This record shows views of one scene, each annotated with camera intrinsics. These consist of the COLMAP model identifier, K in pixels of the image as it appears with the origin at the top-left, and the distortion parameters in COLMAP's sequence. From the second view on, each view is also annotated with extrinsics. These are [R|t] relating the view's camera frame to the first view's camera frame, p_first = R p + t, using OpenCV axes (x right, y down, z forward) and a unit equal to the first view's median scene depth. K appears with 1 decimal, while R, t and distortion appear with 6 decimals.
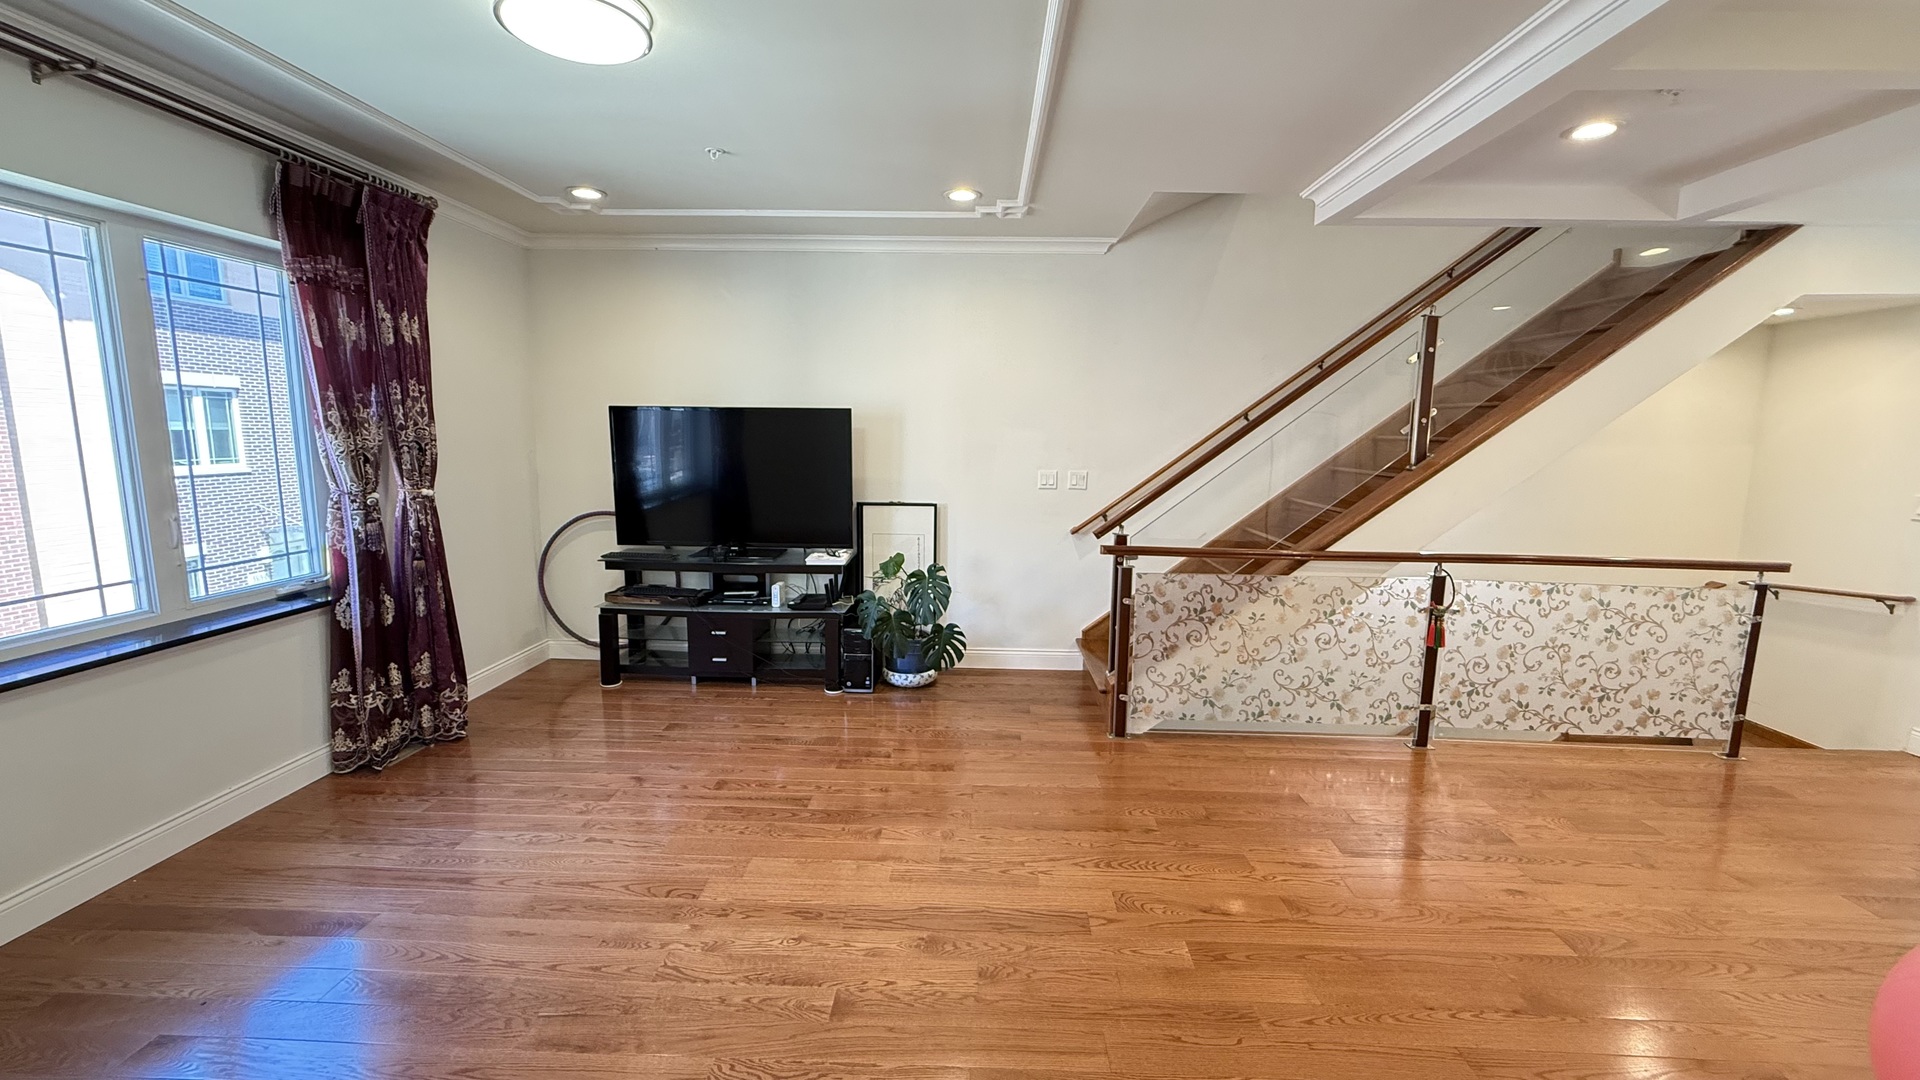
lens RADIAL K [[769.0, 0, 964.5], [0, 769.0, 537.2], [0, 0, 1]] dist [0.000247, -0.000329]
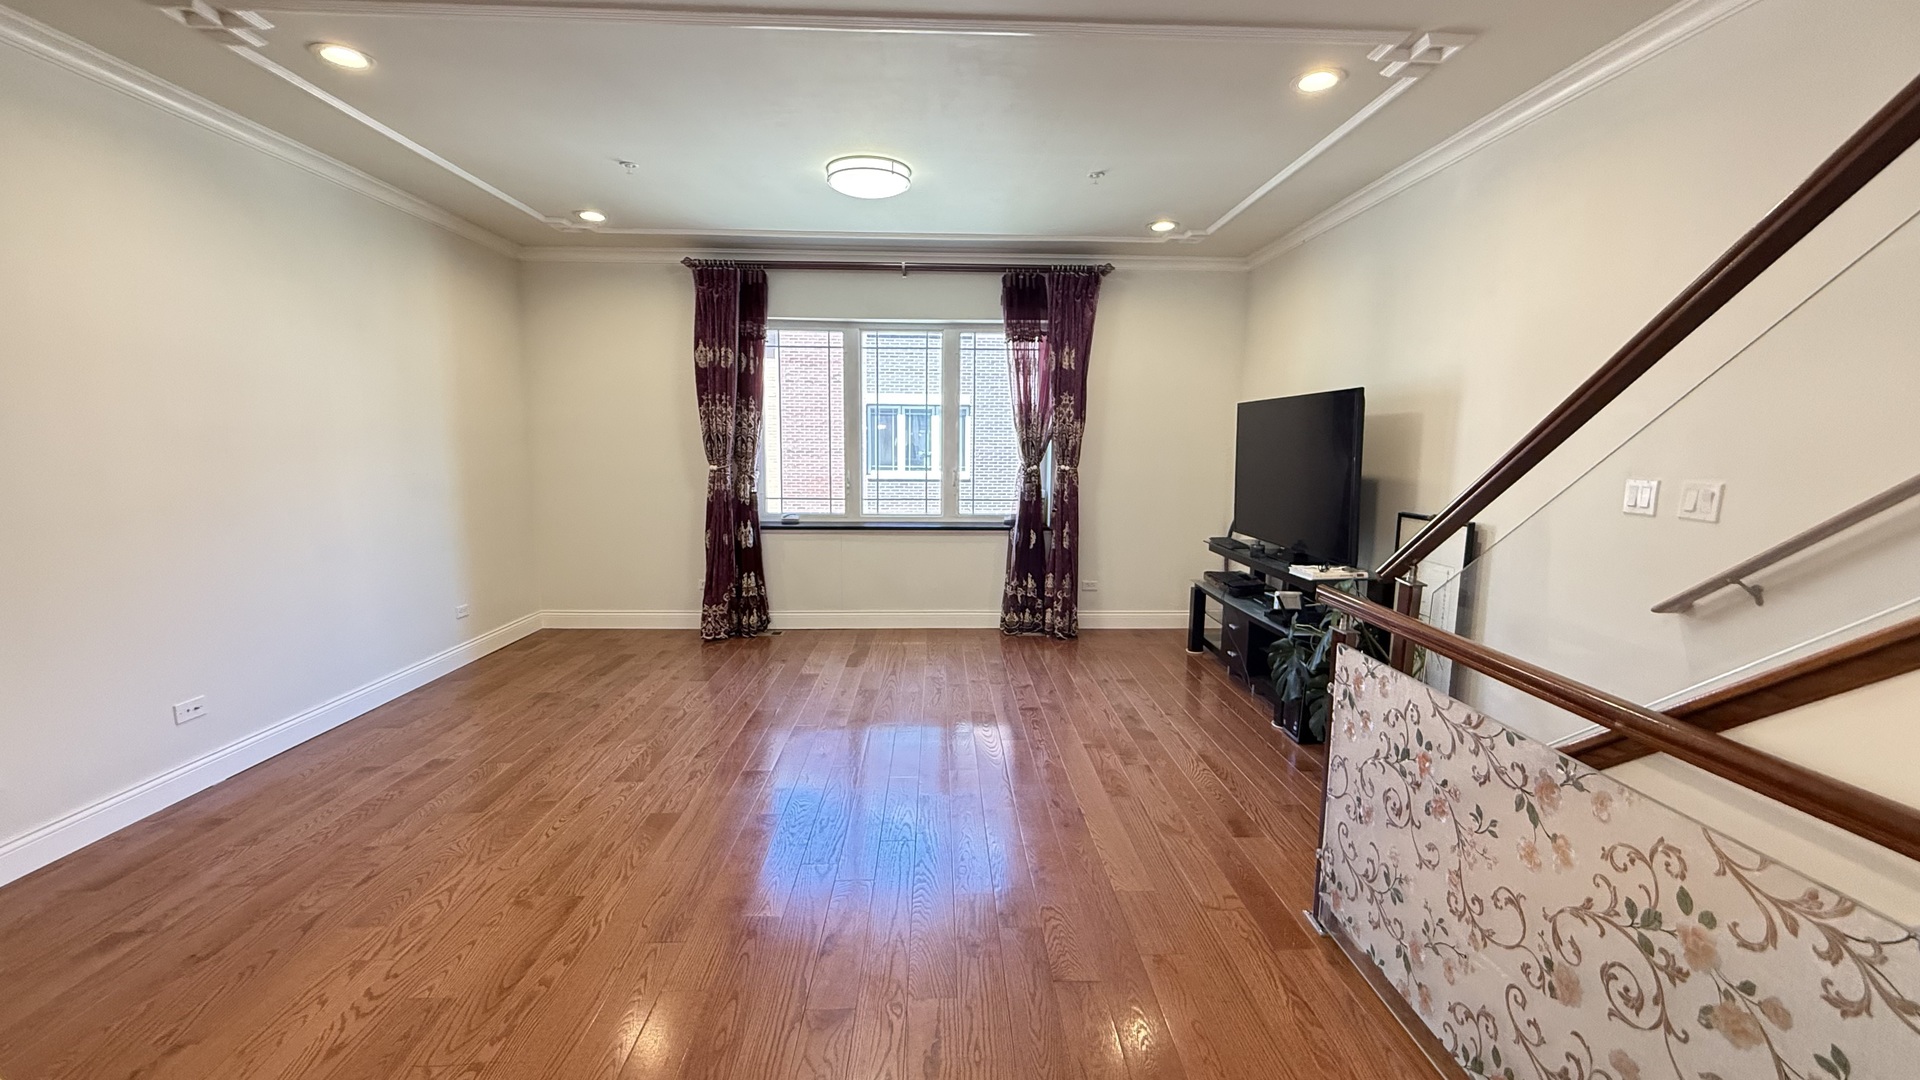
lens RADIAL K [[769.0, 0, 958.3], [0, 769.0, 537.9], [0, 0, 1]] dist [0.000247, -0.000329]
pose [[0.059361, 0.111680, -0.991970, 0.741004], [-0.146421, 0.983948, 0.102014, -0.044150], [0.987440, 0.139190, 0.074760, 0.664558]]
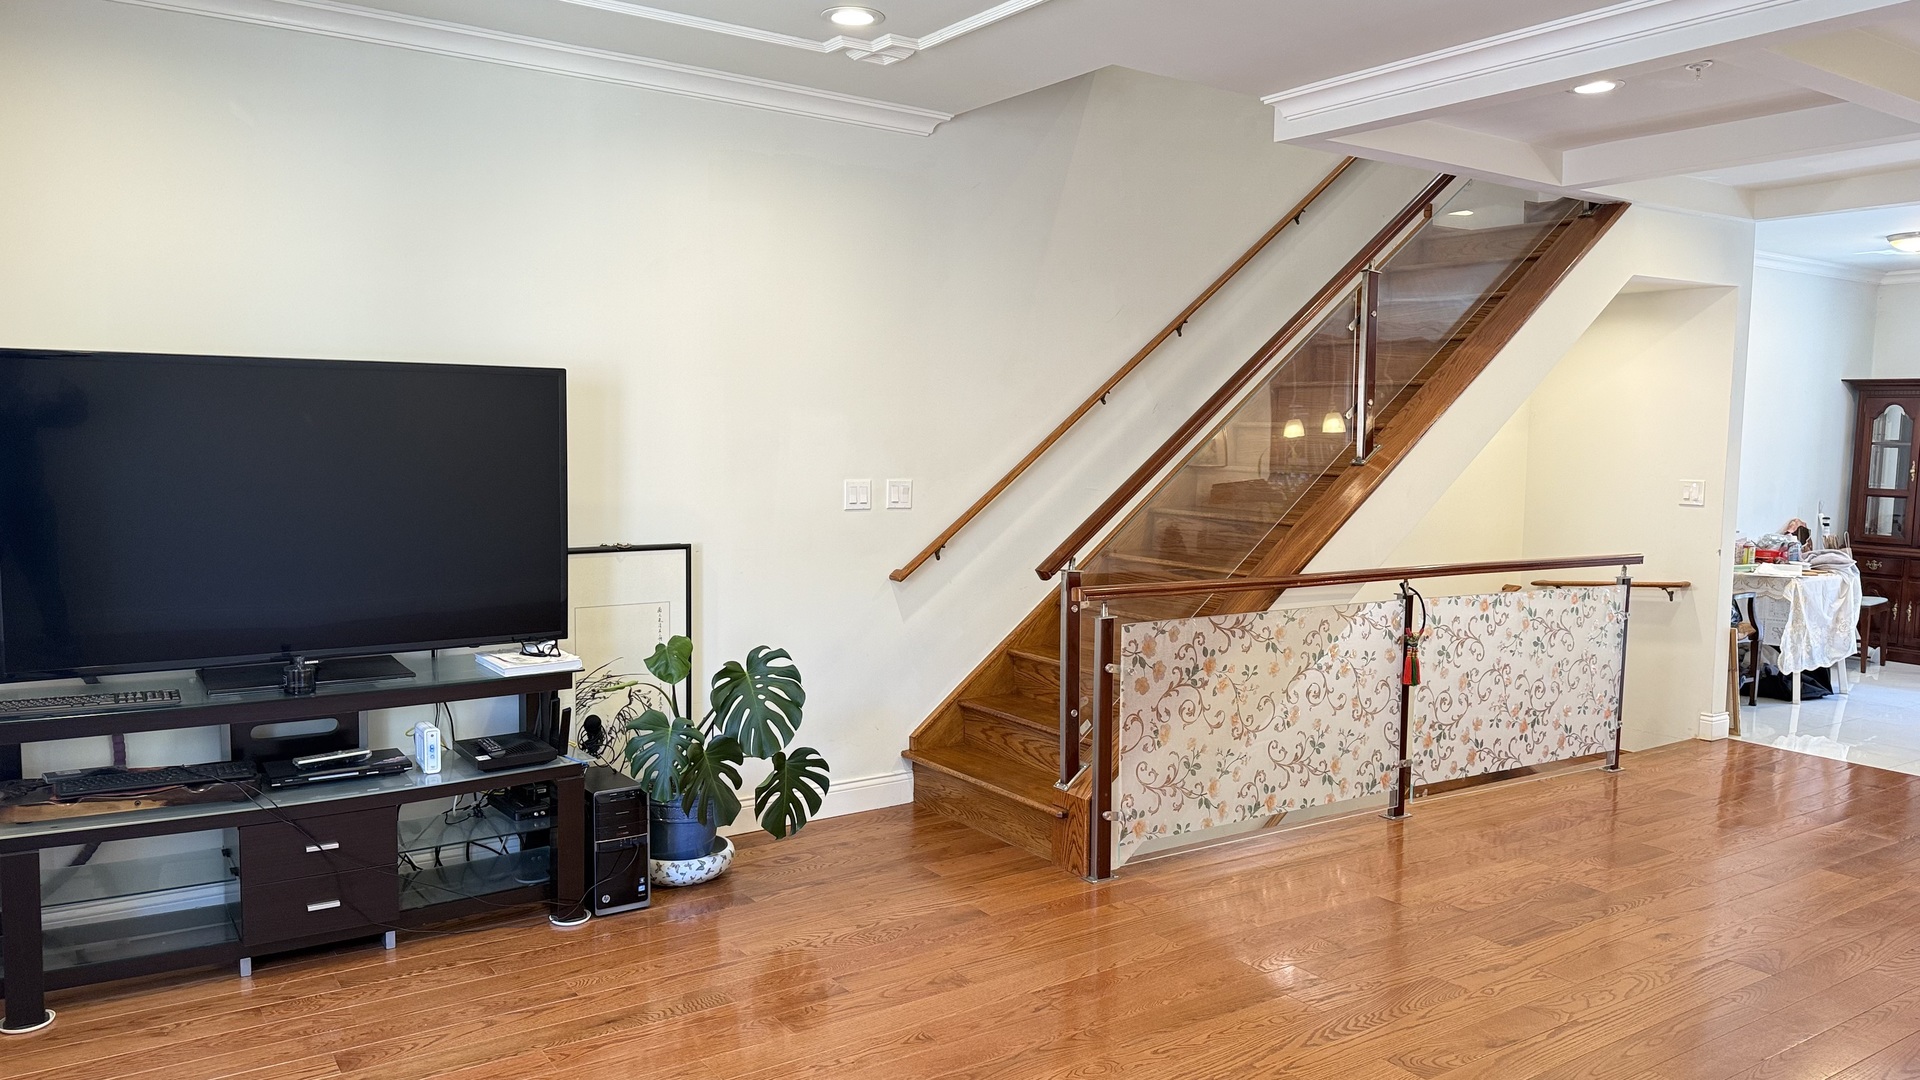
lens RADIAL K [[1416.2, 0, 1013.0], [0, 1416.2, 530.0], [0, 0, 1]] dist [0.042285, -0.017138]
pose [[0.793713, -0.047741, 0.606416, -0.590138], [0.078148, 0.996657, -0.023821, -0.013735], [-0.603252, 0.066298, 0.794790, 0.066111]]
